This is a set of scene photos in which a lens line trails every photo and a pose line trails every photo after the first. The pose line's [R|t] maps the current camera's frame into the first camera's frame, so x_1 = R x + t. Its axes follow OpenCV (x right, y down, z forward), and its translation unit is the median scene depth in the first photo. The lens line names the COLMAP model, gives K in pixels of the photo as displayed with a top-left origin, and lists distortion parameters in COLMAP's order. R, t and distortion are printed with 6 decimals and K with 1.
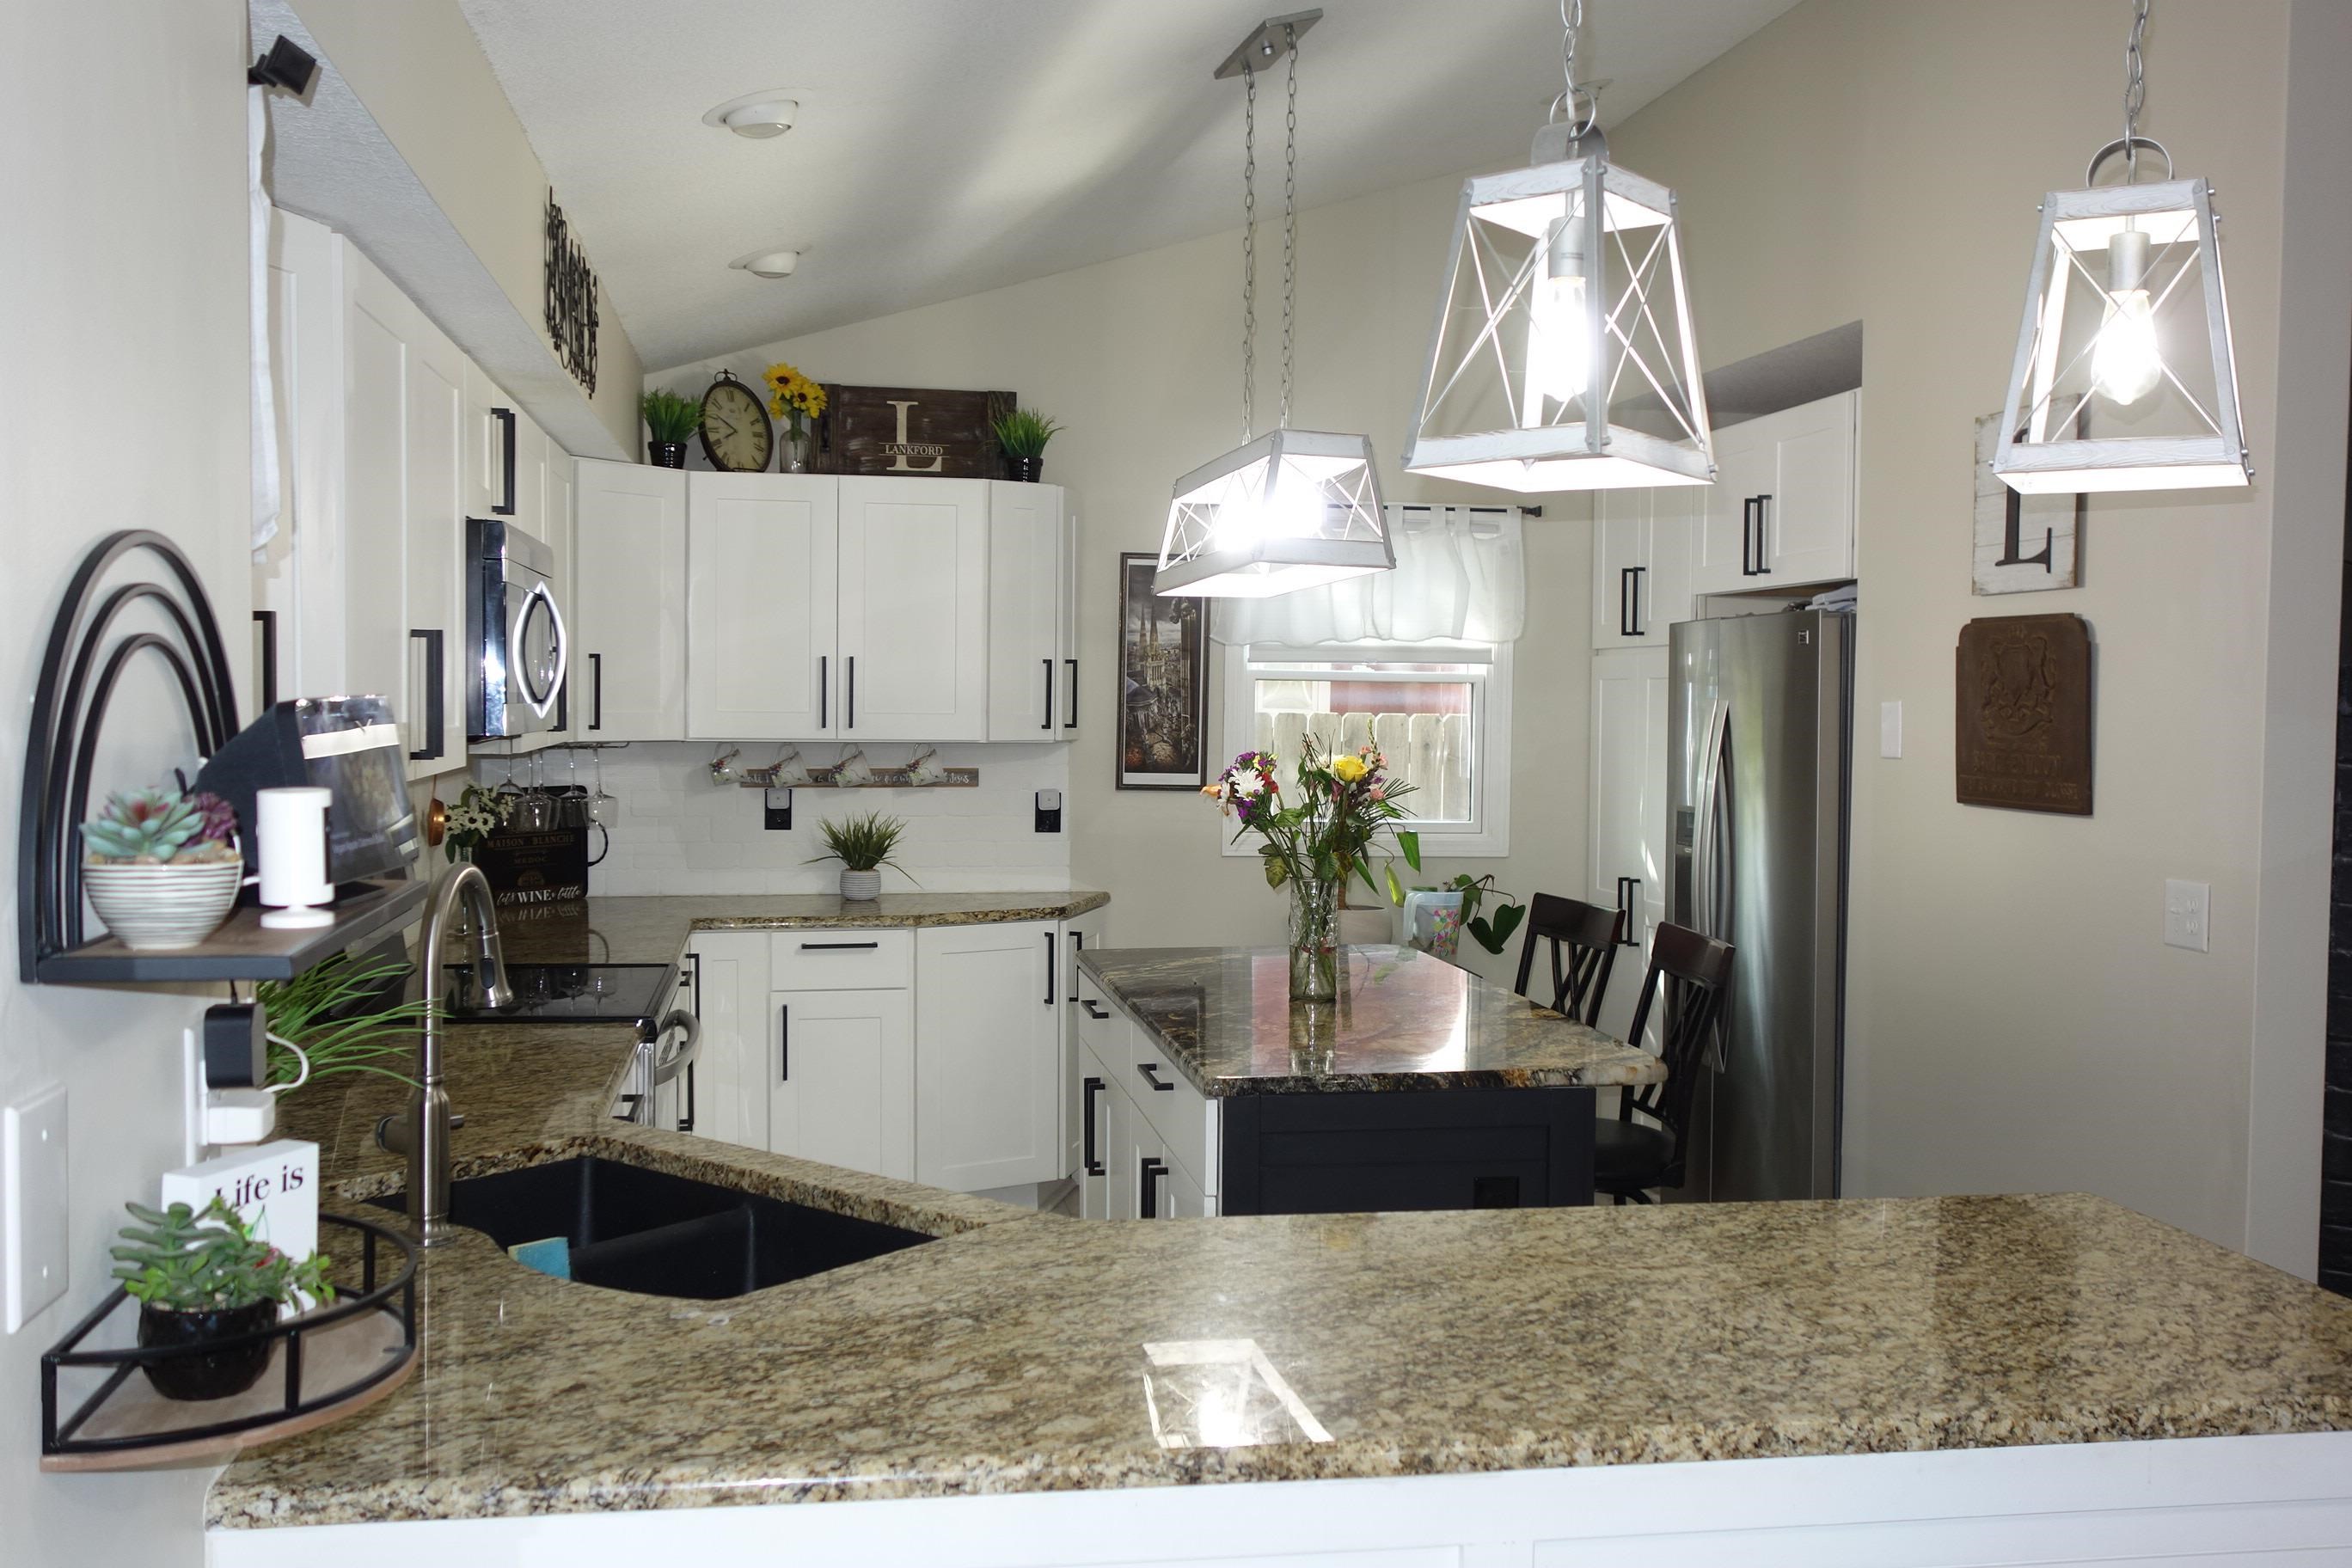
lens RADIAL K [[2142.0, 0, 1167.0], [0, 2142.0, 777.0], [0, 0, 1]] dist [-0.003698, 0.000000]
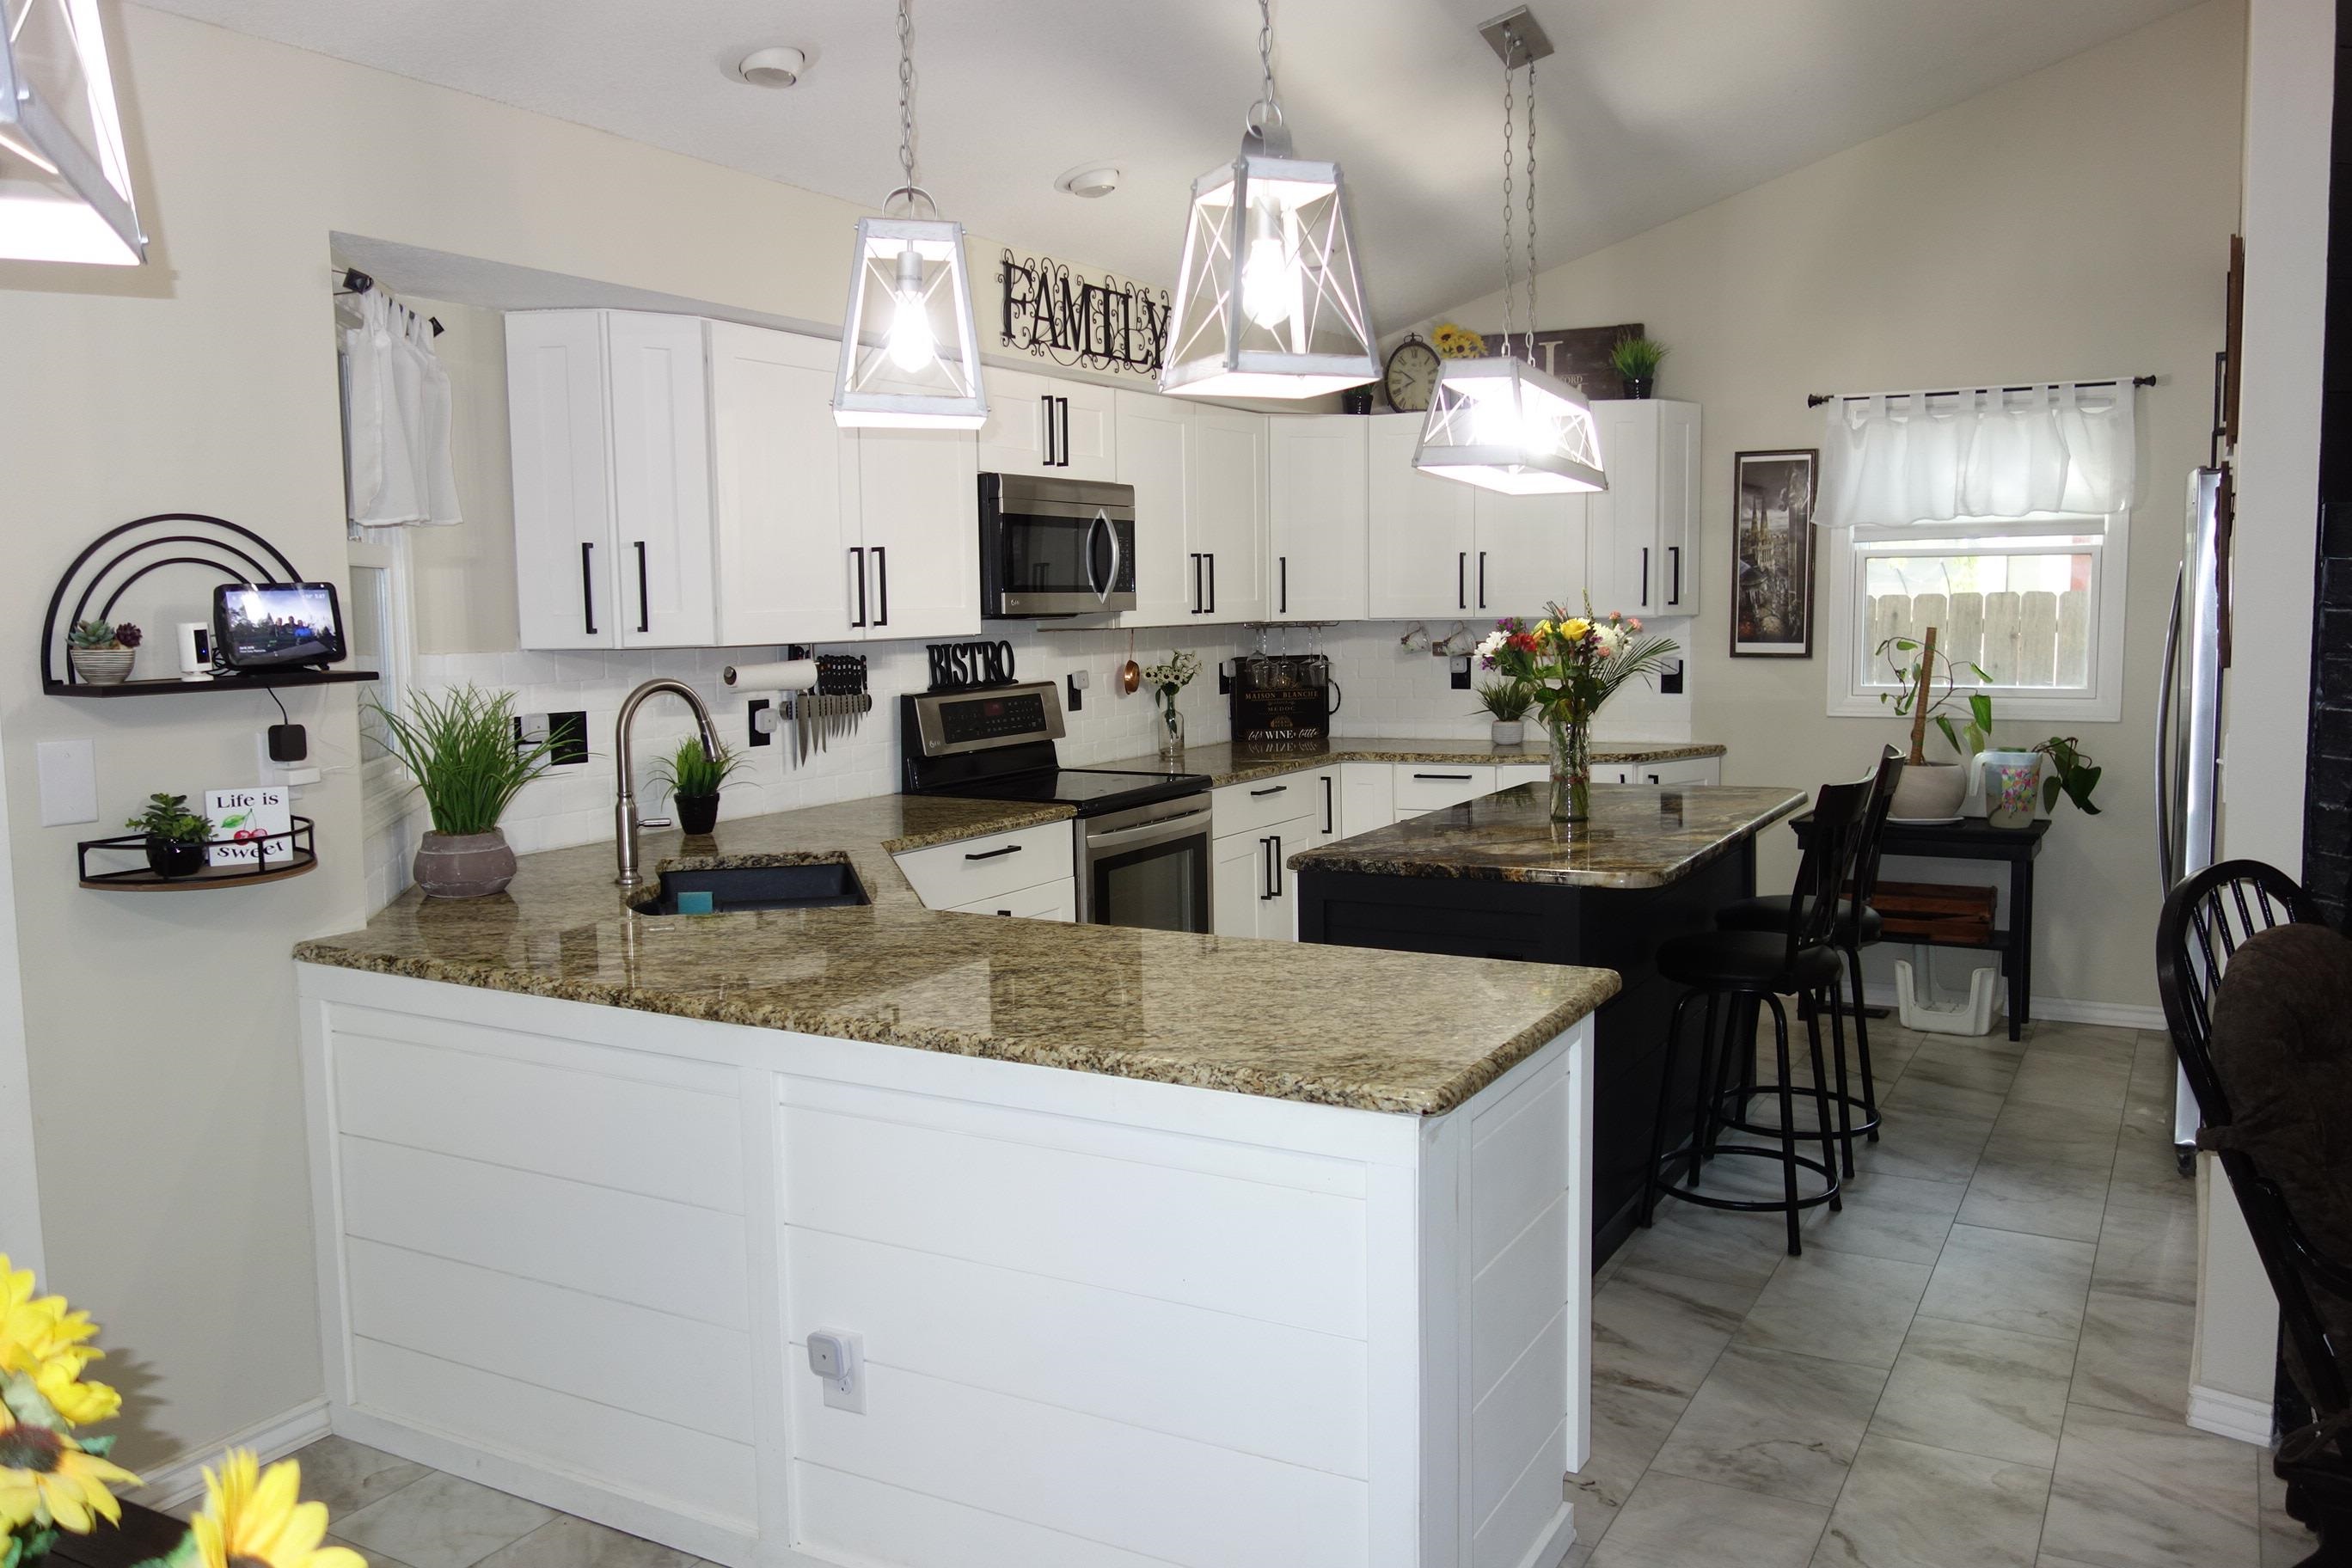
lens RADIAL K [[1852.5, 0, 1165.0], [0, 1852.5, 794.9], [0, 0, 1]] dist [-0.014940, -0.013009]
pose [[0.775333, 0.042866, -0.630097, 0.389954], [0.000917, 0.997616, 0.068997, 0.011281], [0.631552, -0.054073, 0.773445, 0.022234]]
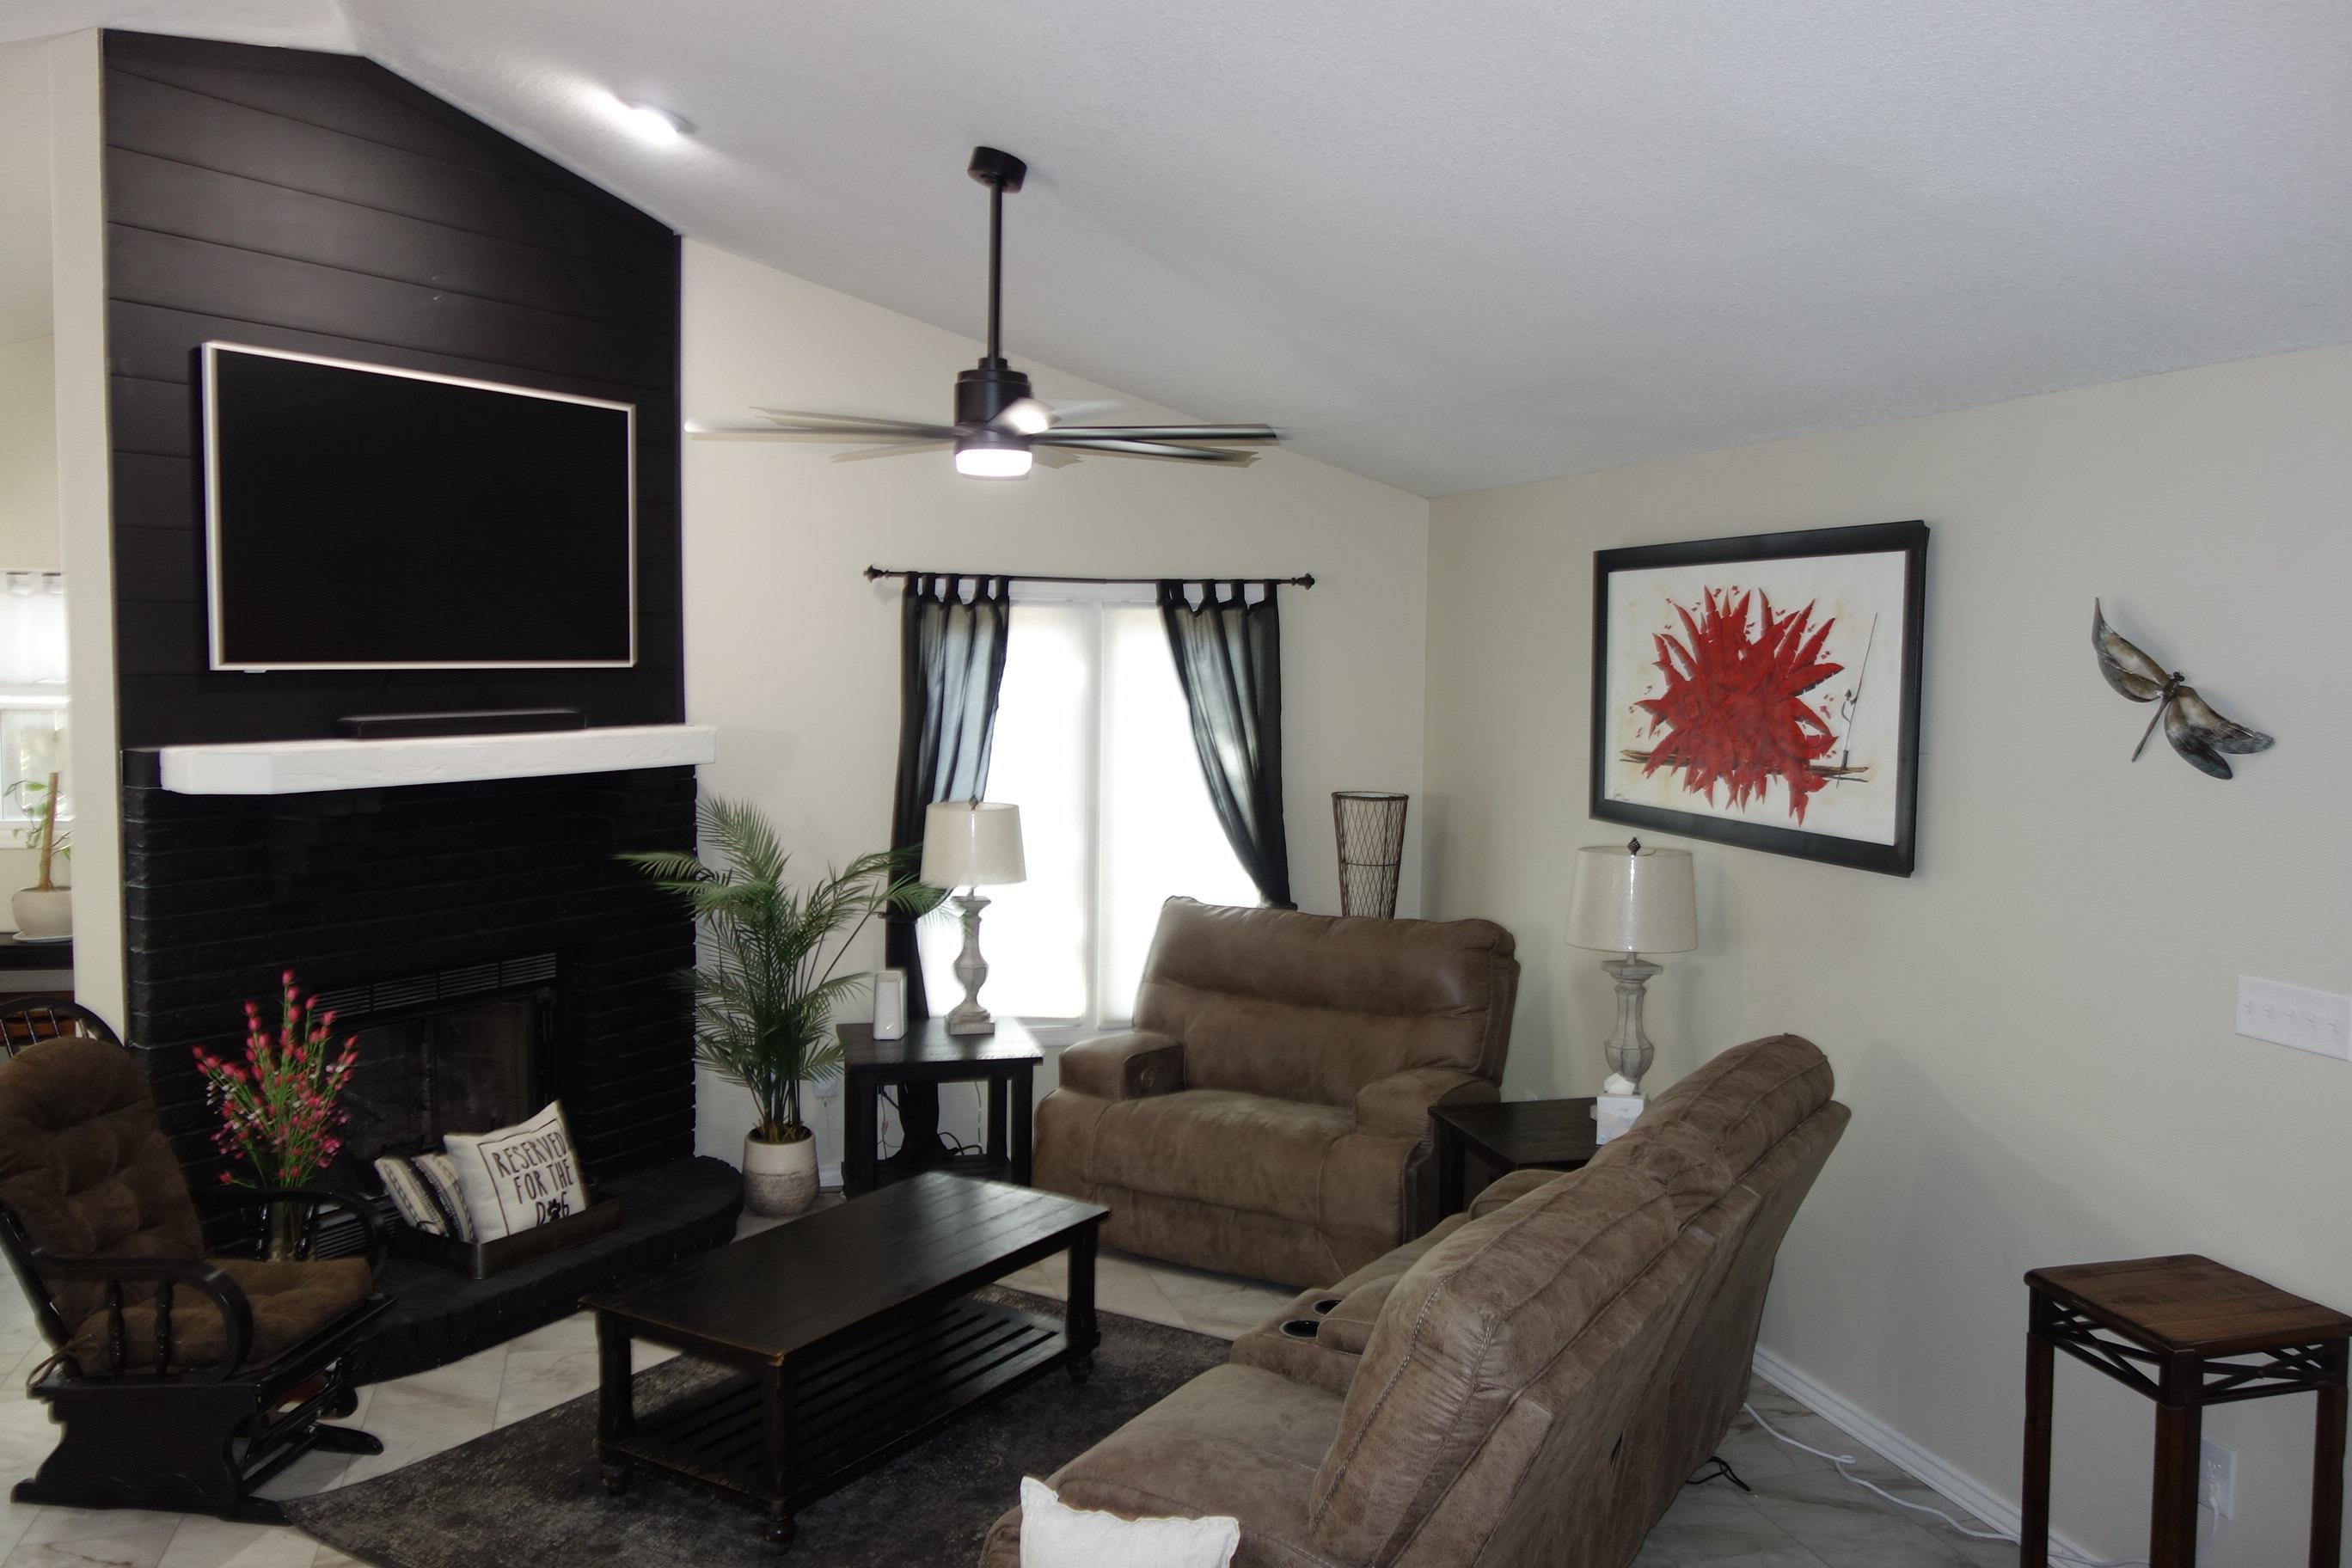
lens RADIAL K [[1852.5, 0, 1191.8], [0, 1852.5, 782.6], [0, 0, 1]] dist [-0.014940, -0.013009]
pose [[0.992909, -0.002970, 0.118837, 0.648583], [-0.001284, 0.999362, 0.035705, -0.043664], [-0.118868, -0.035605, 0.992272, -0.177323]]
